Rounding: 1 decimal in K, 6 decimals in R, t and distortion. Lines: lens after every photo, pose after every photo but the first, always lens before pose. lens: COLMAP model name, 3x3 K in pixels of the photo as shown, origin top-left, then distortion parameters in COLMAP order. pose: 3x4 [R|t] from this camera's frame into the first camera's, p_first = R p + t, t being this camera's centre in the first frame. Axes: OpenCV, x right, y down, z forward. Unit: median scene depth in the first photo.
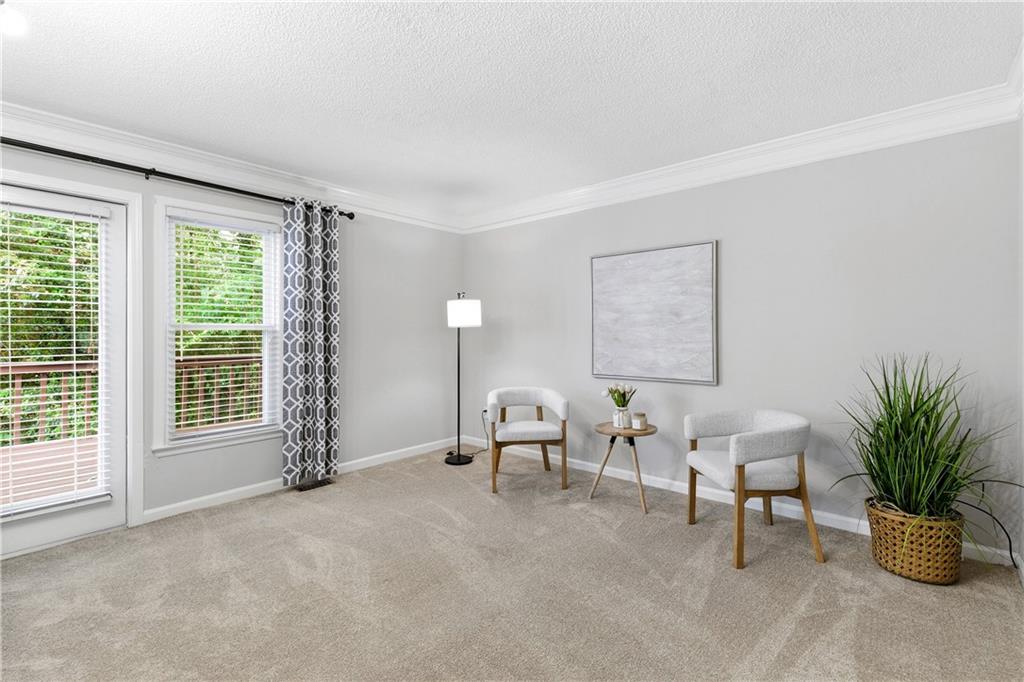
lens RADIAL K [[462.7, 0, 518.6], [0, 462.7, 332.2], [0, 0, 1]] dist [0.010968, -0.001824]
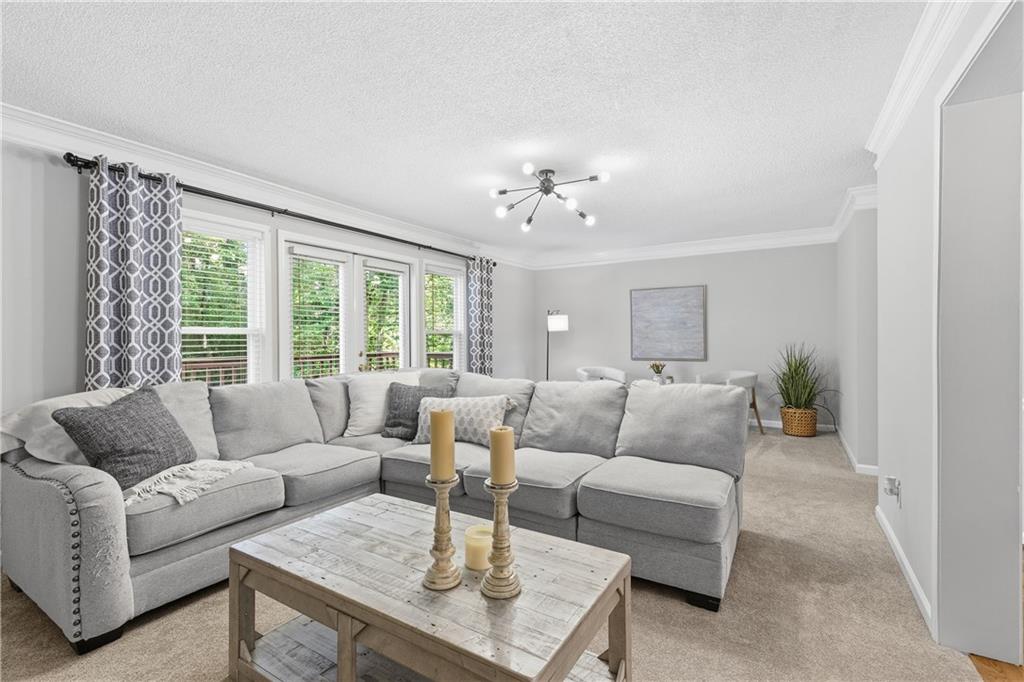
lens RADIAL K [[462.7, 0, 517.7], [0, 462.7, 335.7], [0, 0, 1]] dist [0.010968, -0.001824]
pose [[0.981860, -0.009998, 0.189346, -0.637794], [0.009017, 0.999941, 0.006043, -0.007688], [-0.189395, -0.004226, 0.981892, -0.667203]]
